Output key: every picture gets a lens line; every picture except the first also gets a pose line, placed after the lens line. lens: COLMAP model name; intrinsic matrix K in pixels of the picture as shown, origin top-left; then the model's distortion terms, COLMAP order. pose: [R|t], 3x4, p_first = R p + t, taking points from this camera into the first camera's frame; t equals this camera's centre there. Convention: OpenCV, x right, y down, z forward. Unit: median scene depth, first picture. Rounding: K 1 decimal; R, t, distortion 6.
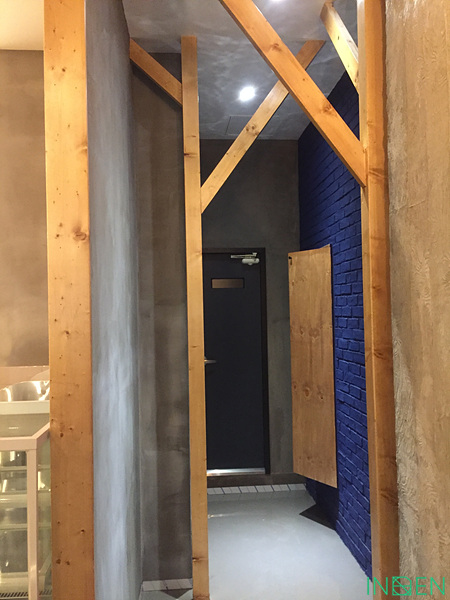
lens RADIAL K [[511.2, 0, 227.2], [0, 511.2, 301.6], [0, 0, 1]] dist [0.072364, -0.105439]
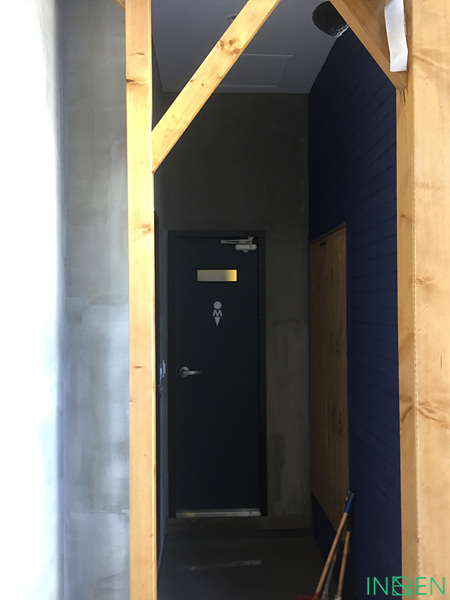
lens RADIAL K [[511.2, 0, 222.8], [0, 511.2, 298.3], [0, 0, 1]] dist [0.072364, -0.105439]
pose [[0.998769, 0.013623, -0.047694, 0.049604], [-0.013315, 0.999889, 0.006758, -0.005447], [0.047781, -0.006114, 0.998839, 0.208955]]
